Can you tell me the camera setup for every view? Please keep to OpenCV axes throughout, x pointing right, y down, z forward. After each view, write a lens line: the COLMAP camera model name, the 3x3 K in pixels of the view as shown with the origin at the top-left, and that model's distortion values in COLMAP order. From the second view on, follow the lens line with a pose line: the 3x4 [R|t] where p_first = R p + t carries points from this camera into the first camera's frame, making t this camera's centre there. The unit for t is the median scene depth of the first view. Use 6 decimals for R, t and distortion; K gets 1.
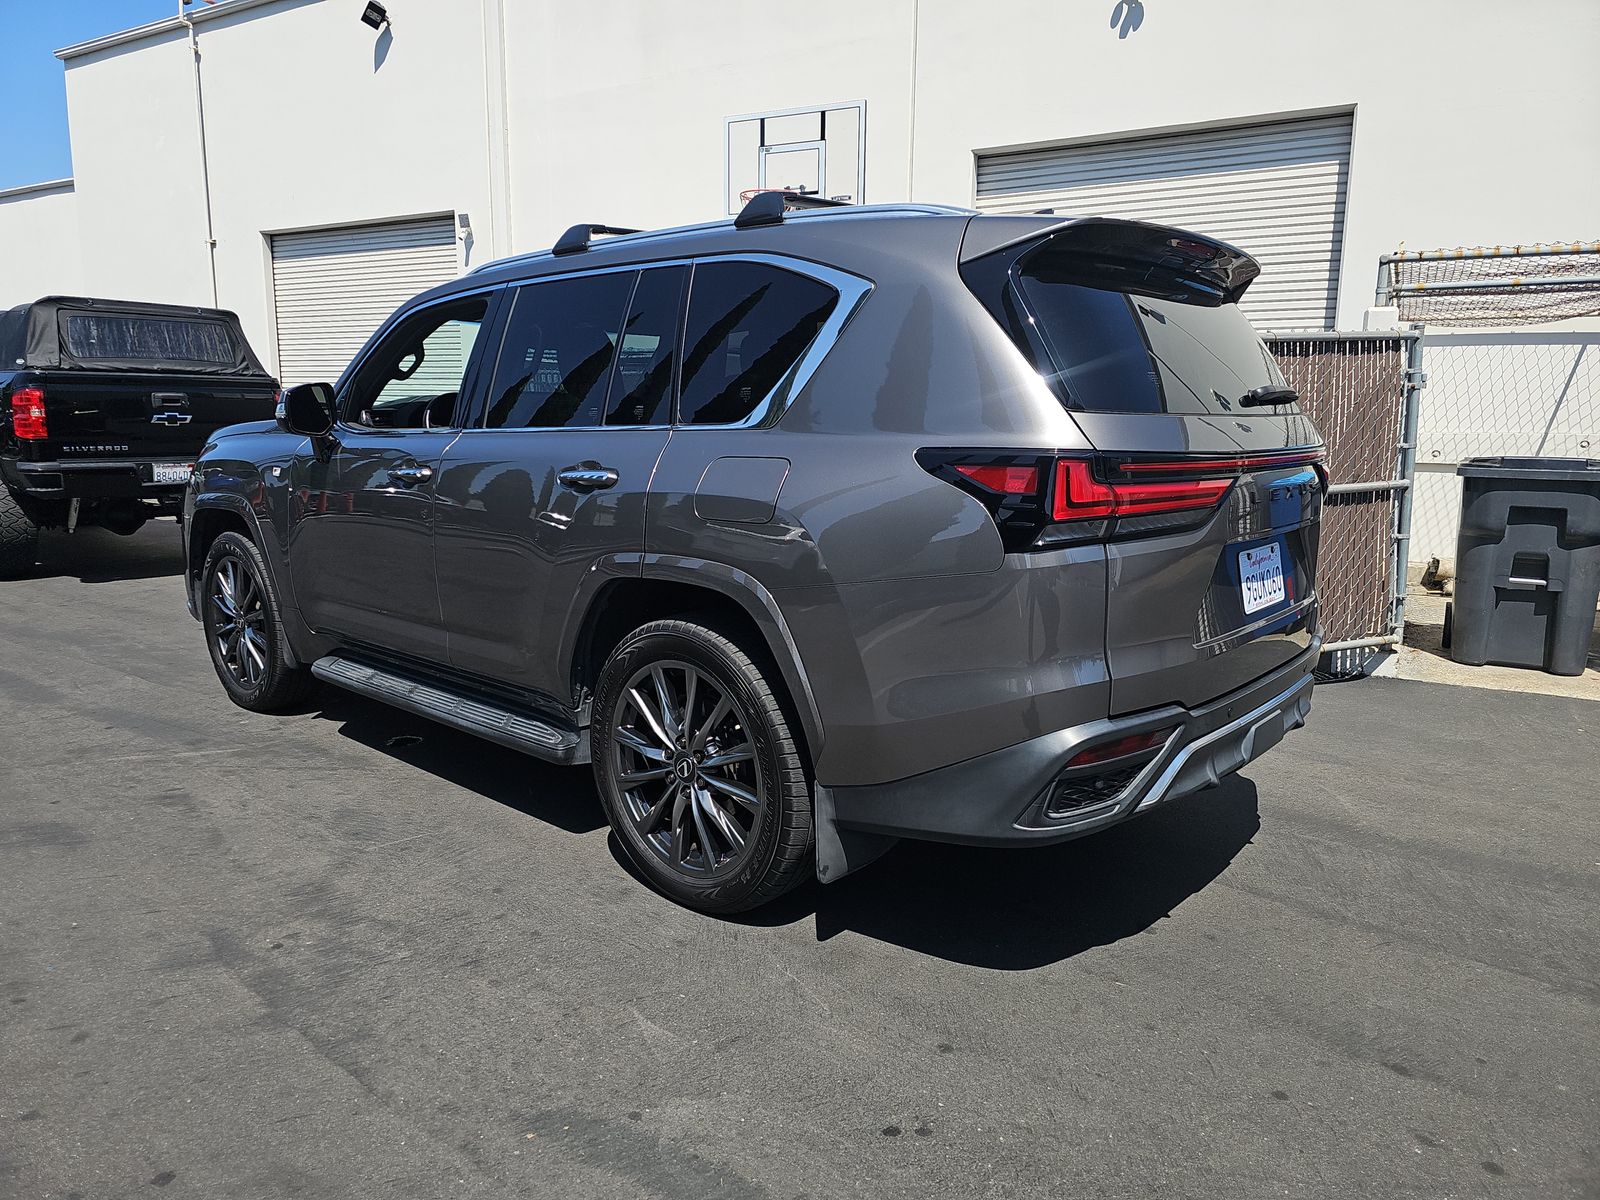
lens RADIAL K [[1063.6, 0, 803.8], [0, 1063.6, 594.3], [0, 0, 1]] dist [0.042897, -0.045159]
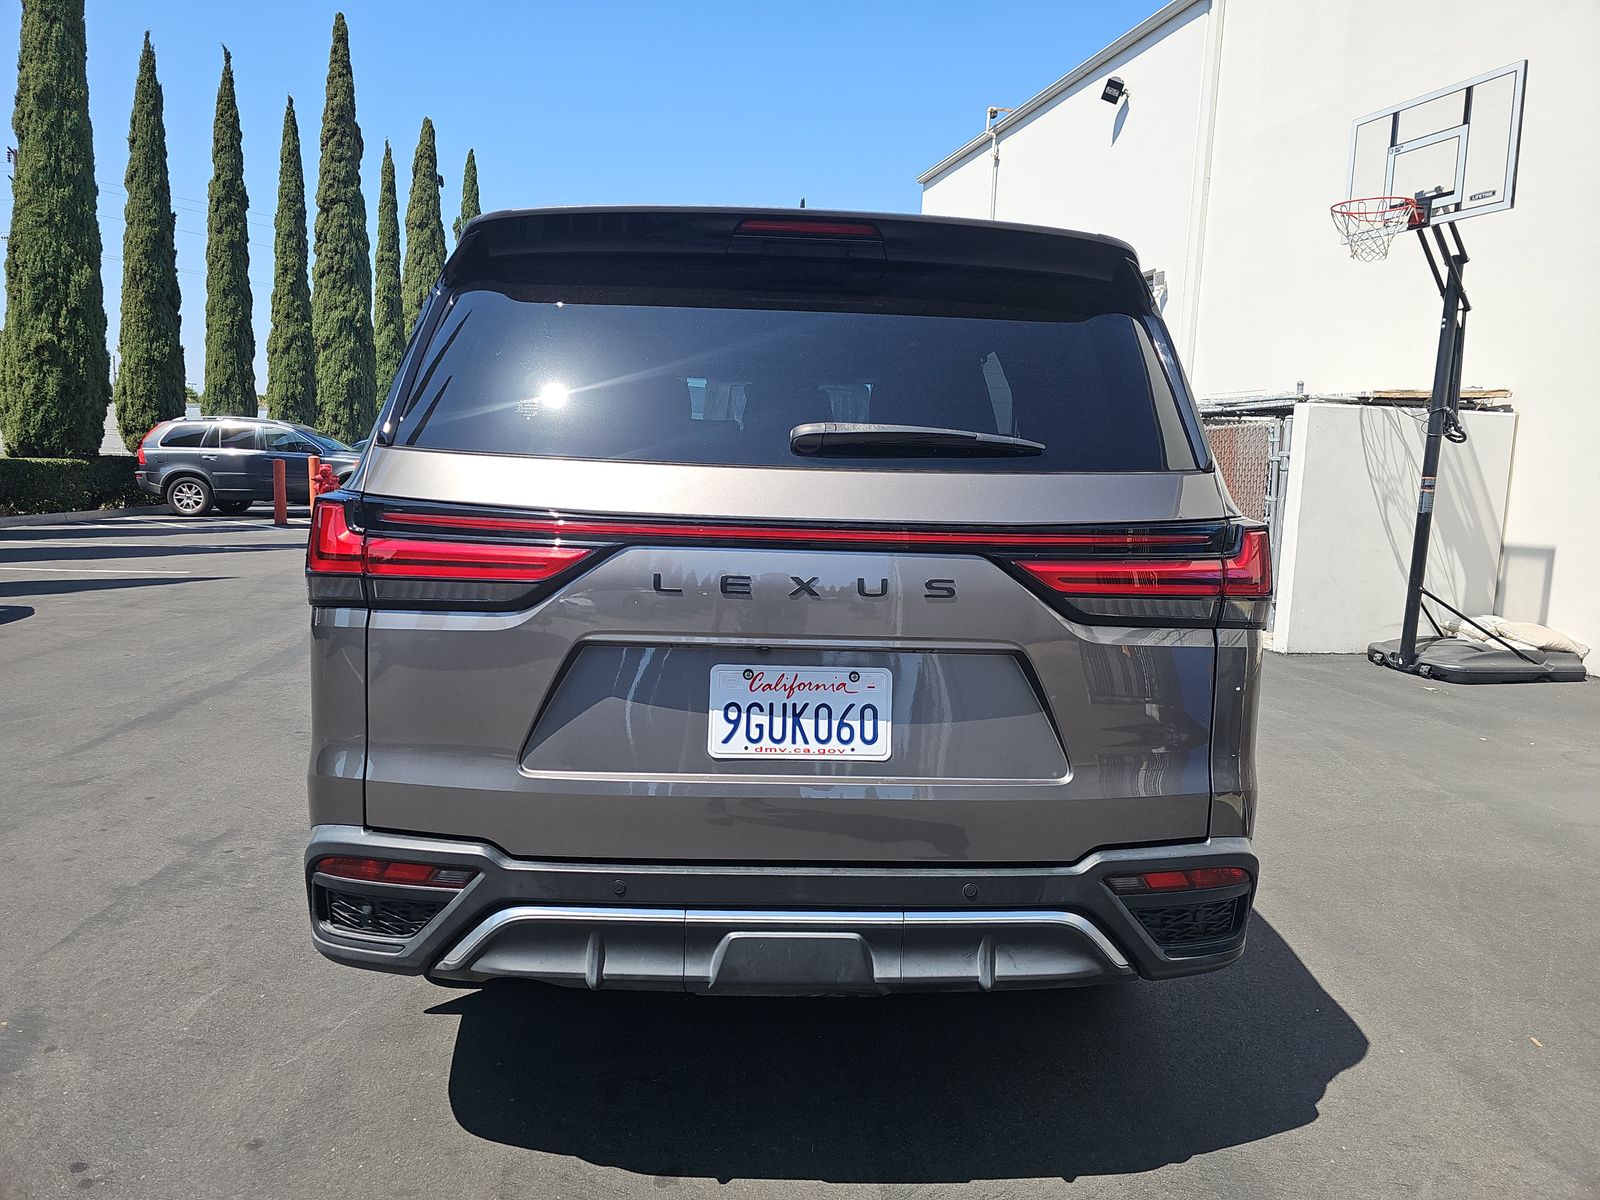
lens RADIAL K [[1063.6, 0, 803.8], [0, 1063.6, 594.3], [0, 0, 1]] dist [0.042897, -0.045159]
pose [[0.690098, 0.107178, -0.715736, 0.275216], [-0.149029, 0.988823, 0.004381, -0.027989], [0.708205, 0.103642, 0.698358, 0.170048]]
